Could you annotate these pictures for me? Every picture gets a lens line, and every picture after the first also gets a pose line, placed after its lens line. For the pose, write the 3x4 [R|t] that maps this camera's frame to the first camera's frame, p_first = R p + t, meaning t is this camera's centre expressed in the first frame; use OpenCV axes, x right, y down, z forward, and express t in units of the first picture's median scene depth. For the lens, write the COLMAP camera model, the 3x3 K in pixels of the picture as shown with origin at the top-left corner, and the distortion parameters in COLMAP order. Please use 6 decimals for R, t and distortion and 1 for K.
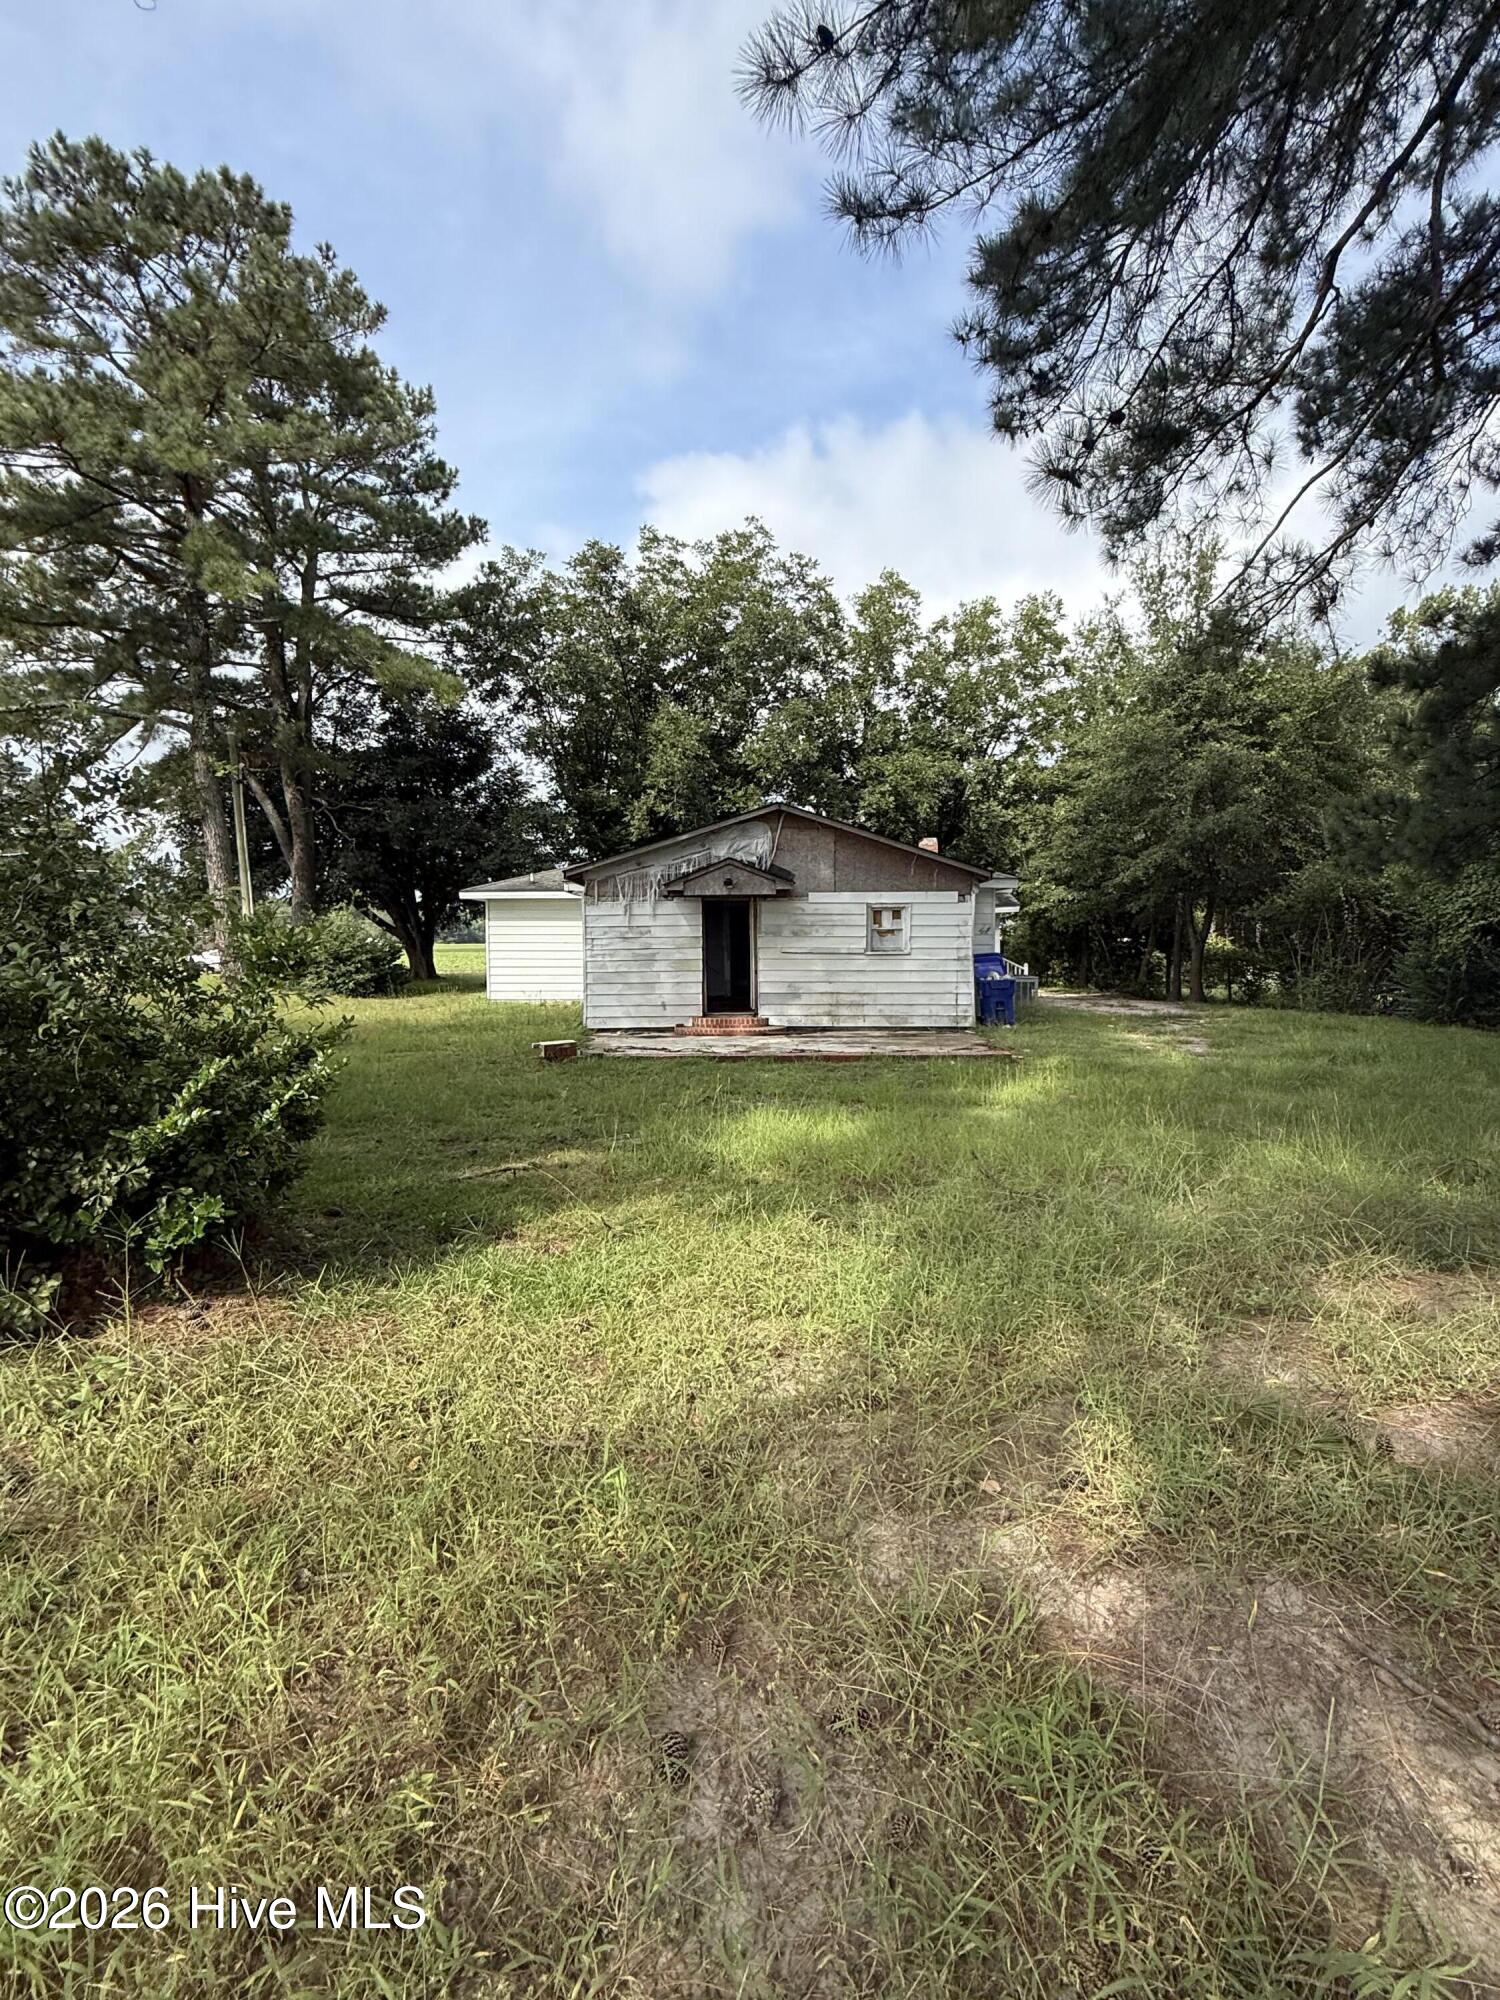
lens RADIAL K [[950.6, 0, 750.0], [0, 950.6, 1000.0], [0, 0, 1]] dist [0.001462, 0.000054]
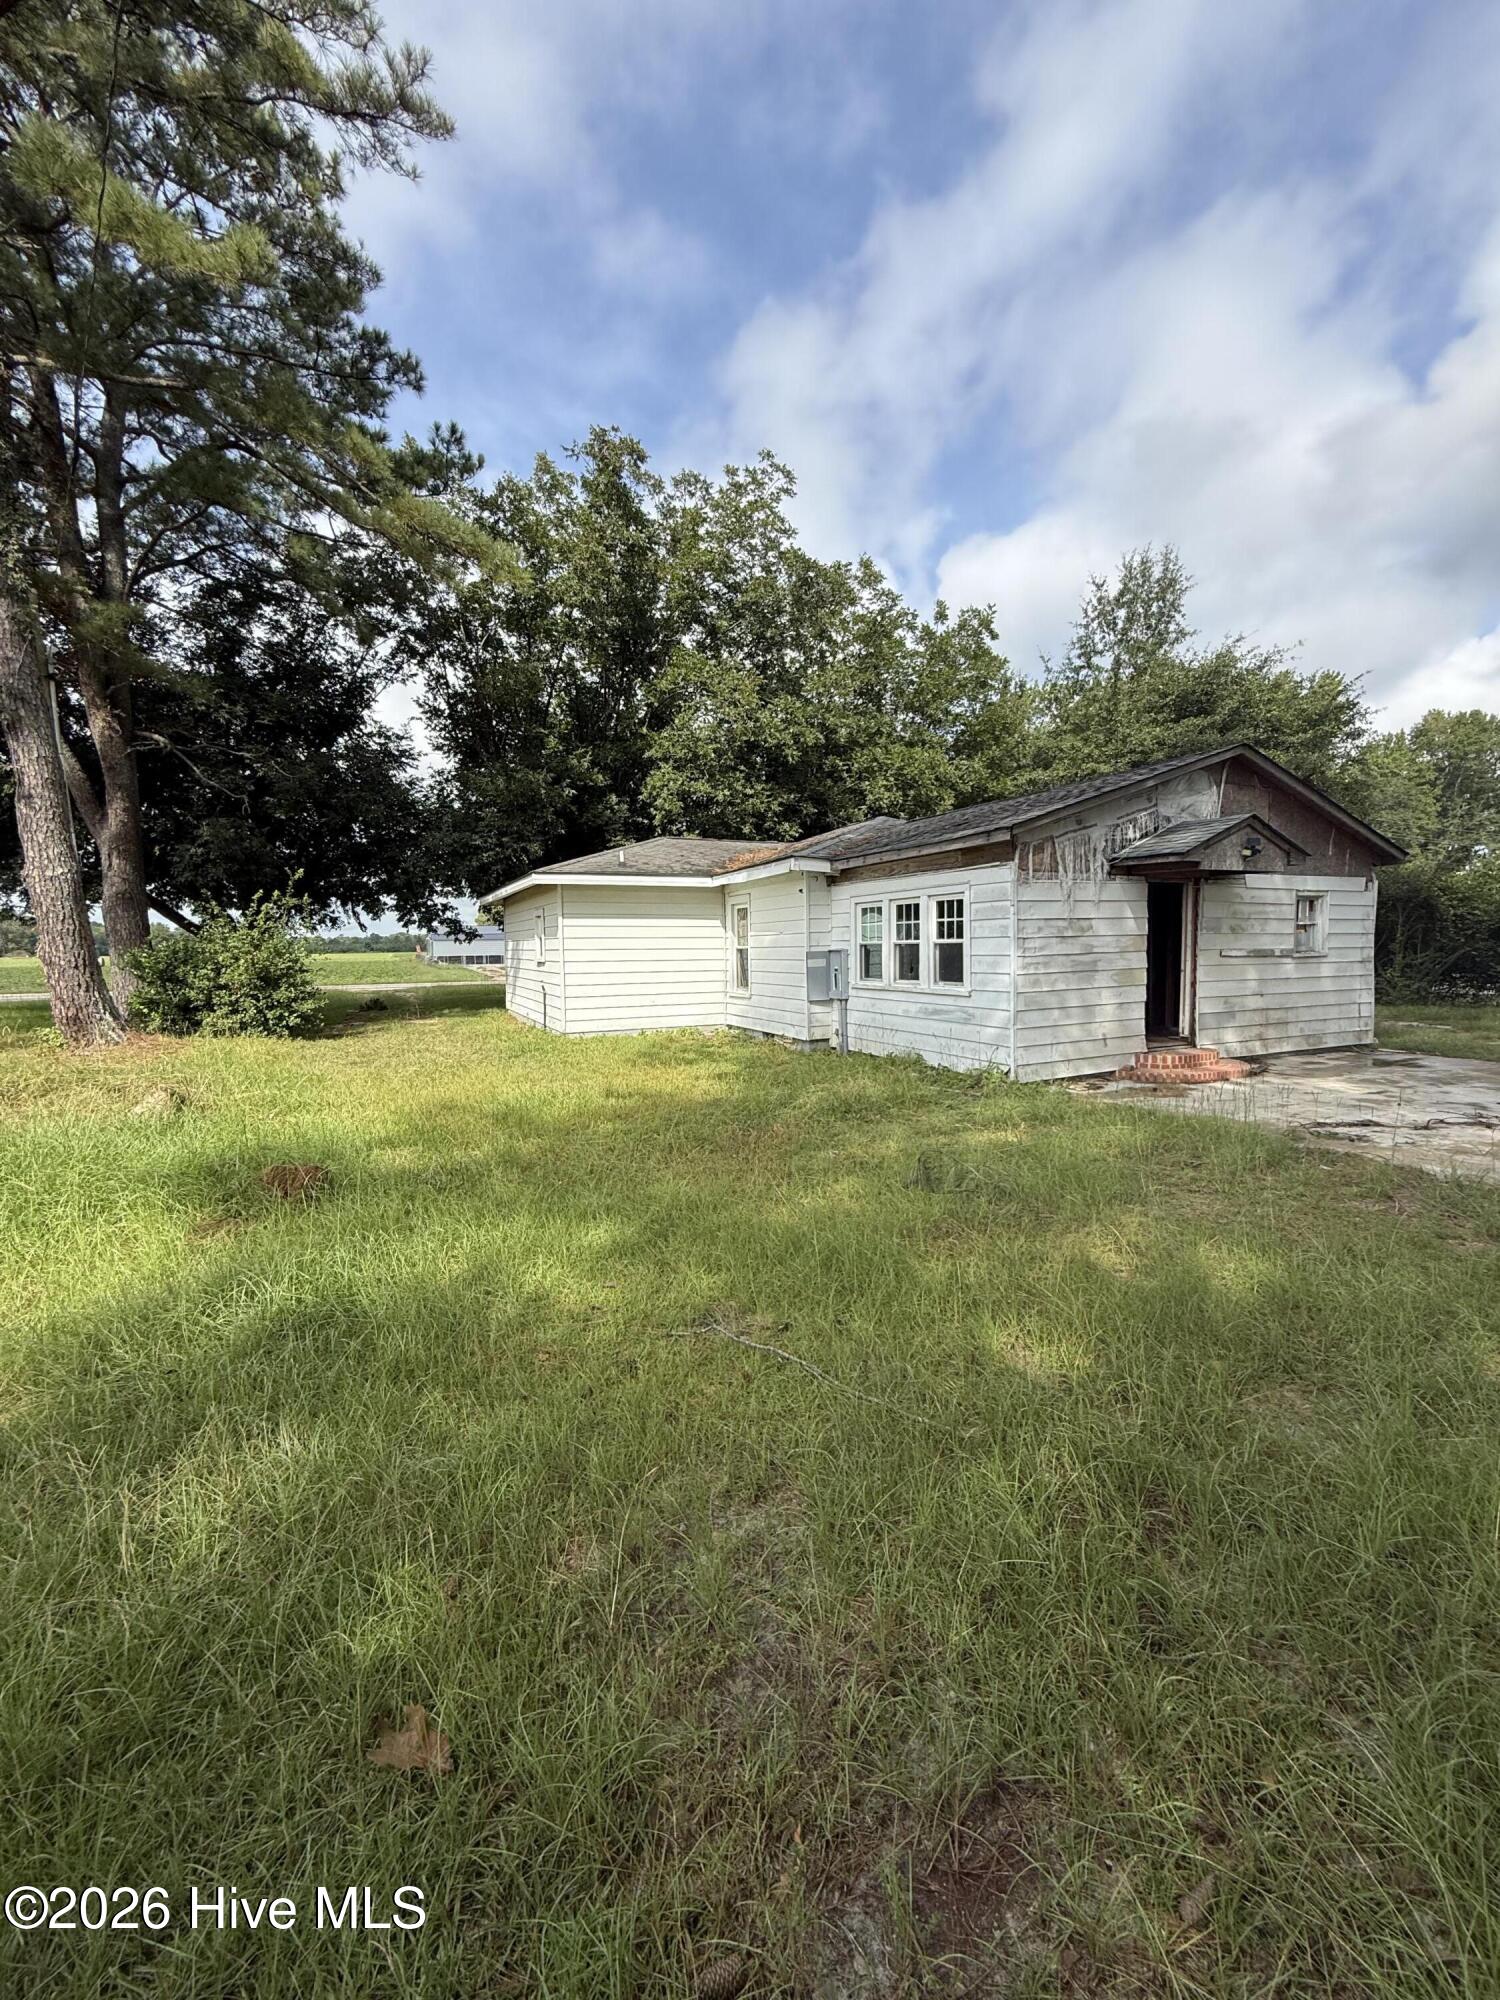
lens RADIAL K [[798.5, 0, 750.0], [0, 798.5, 1000.0], [0, 0, 1]] dist [0.009523, 0.000052]
pose [[0.911429, -0.036922, 0.409797, -0.541554], [0.038512, 0.999249, 0.004375, -0.033410], [-0.409651, 0.011794, 0.912166, 0.592861]]
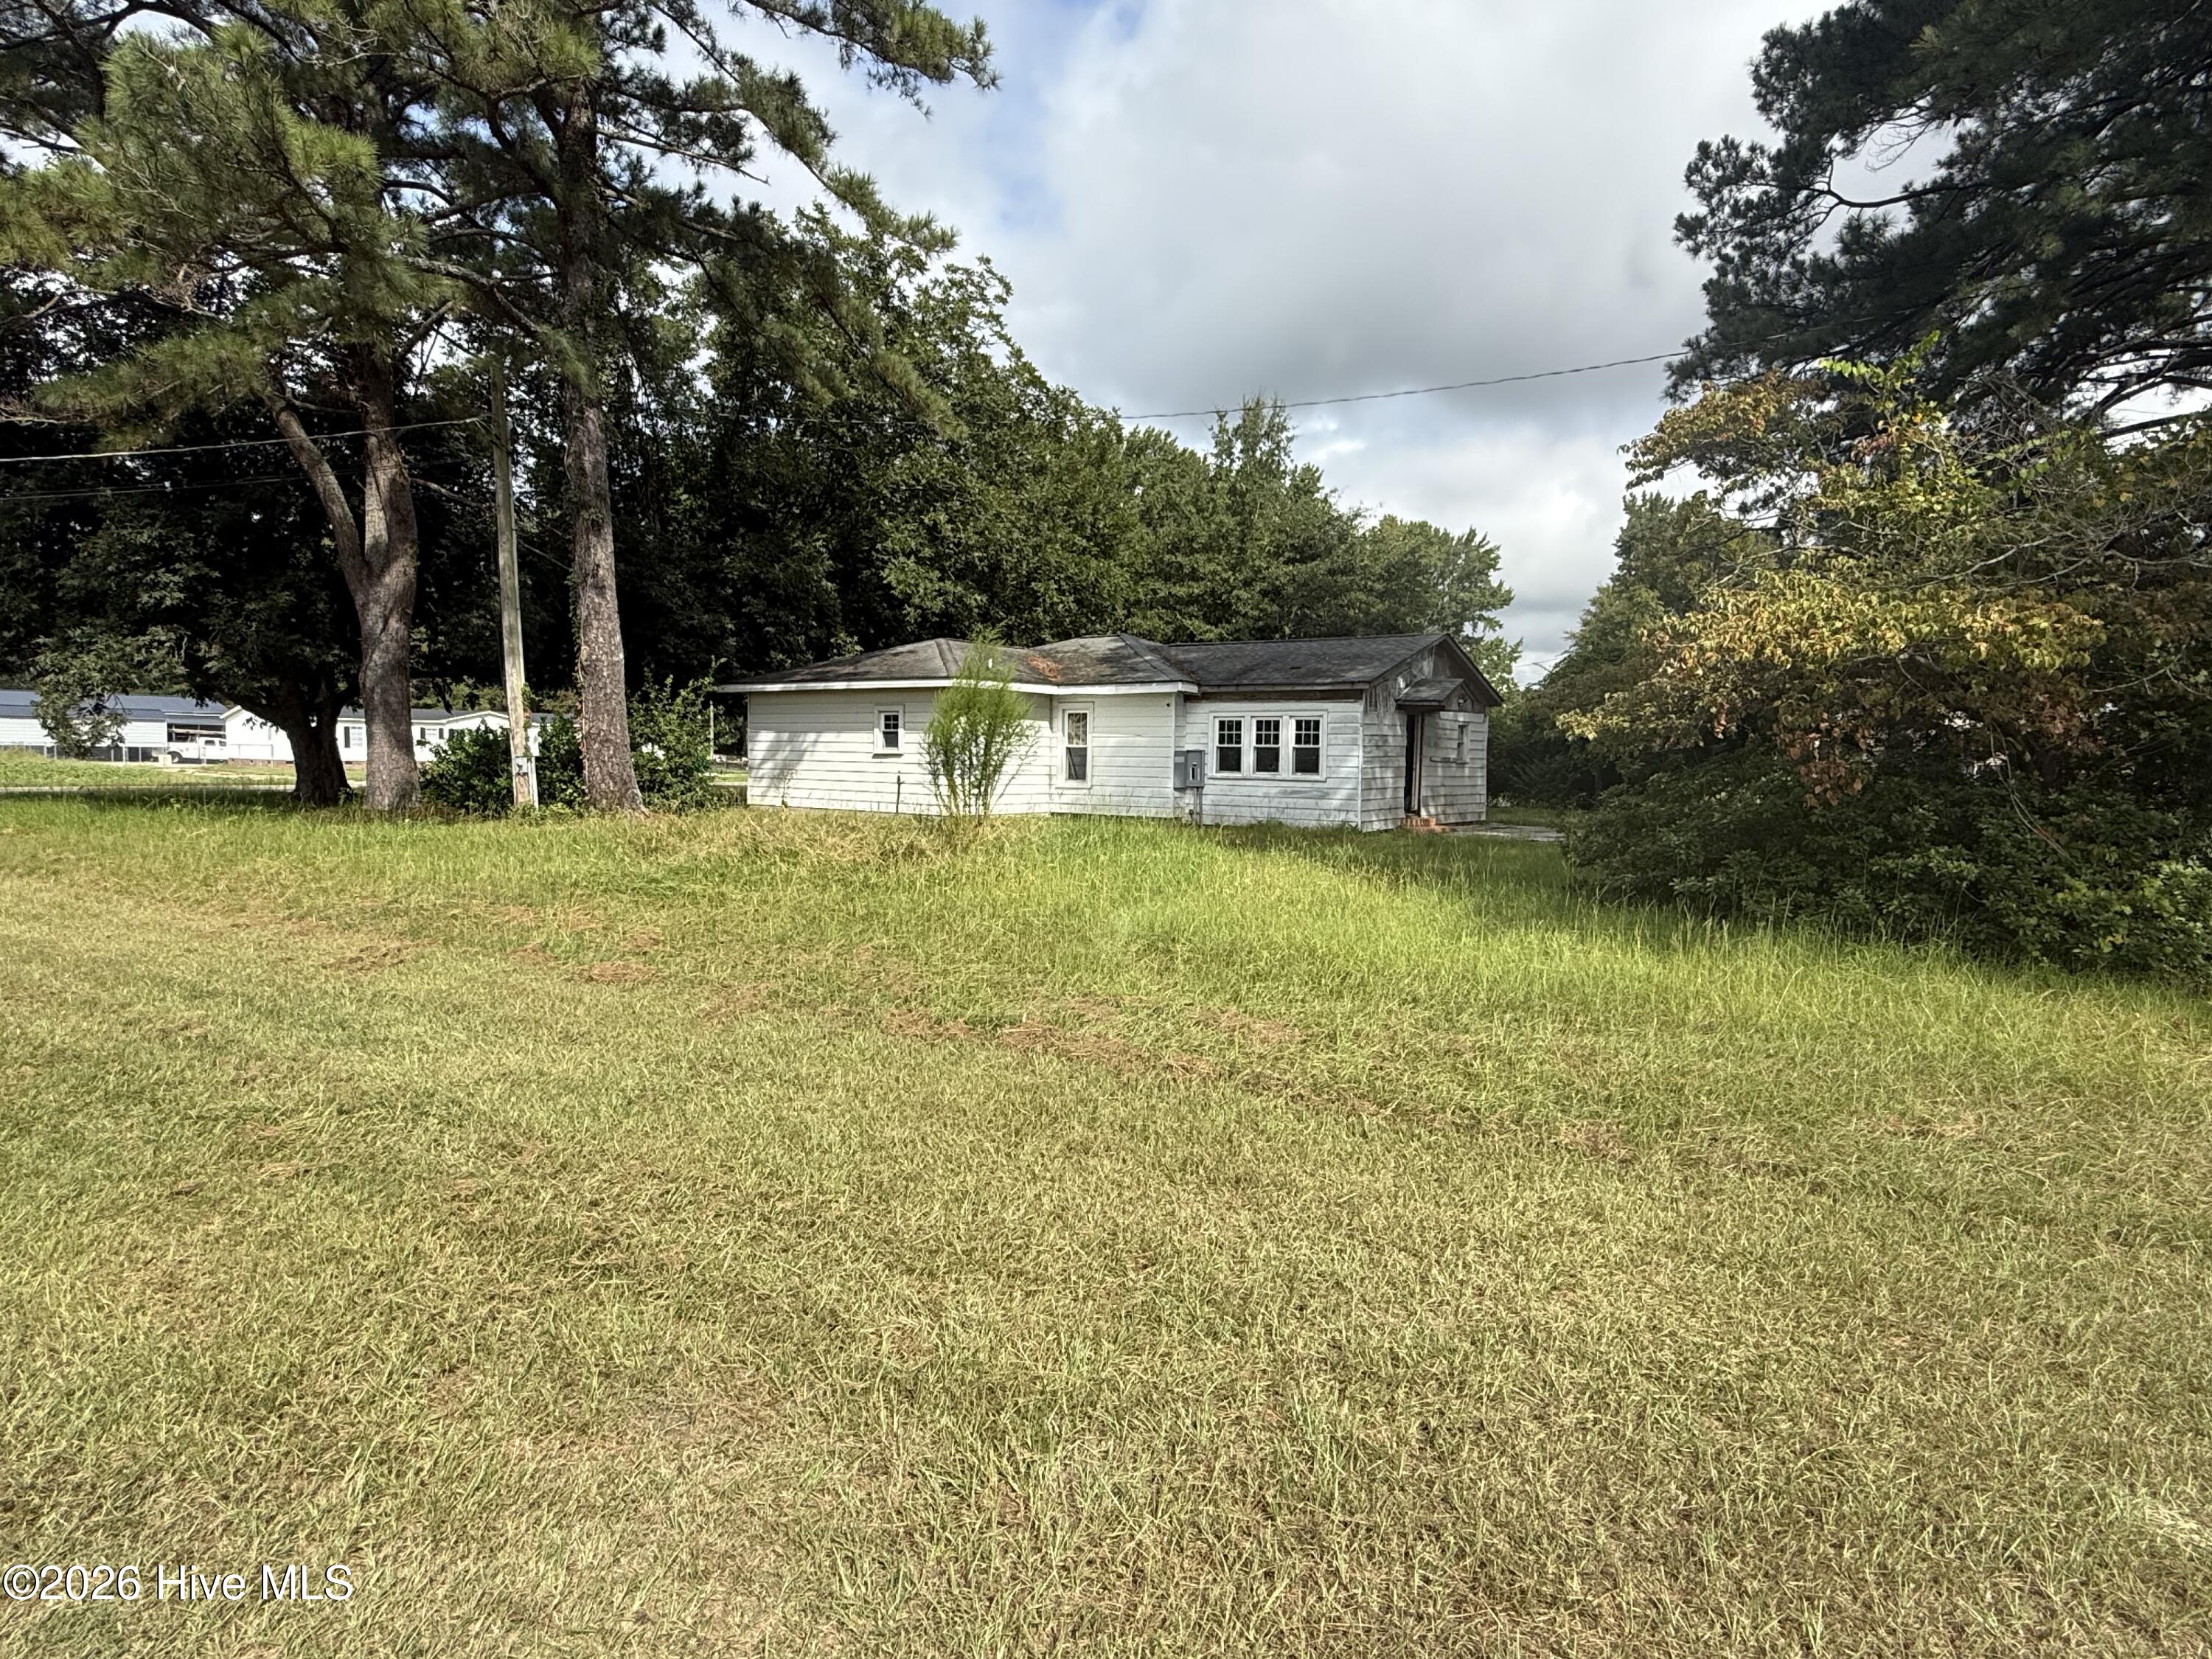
lens RADIAL K [[1231.9, 0, 1106.0], [0, 1231.9, 829.5], [0, 0, 1]] dist [-0.000327, -0.000025]
pose [[0.598977, -0.037506, 0.799887, -1.416301], [0.035375, 0.999167, 0.020360, -0.010951], [-0.799984, 0.016100, 0.599805, 0.413334]]
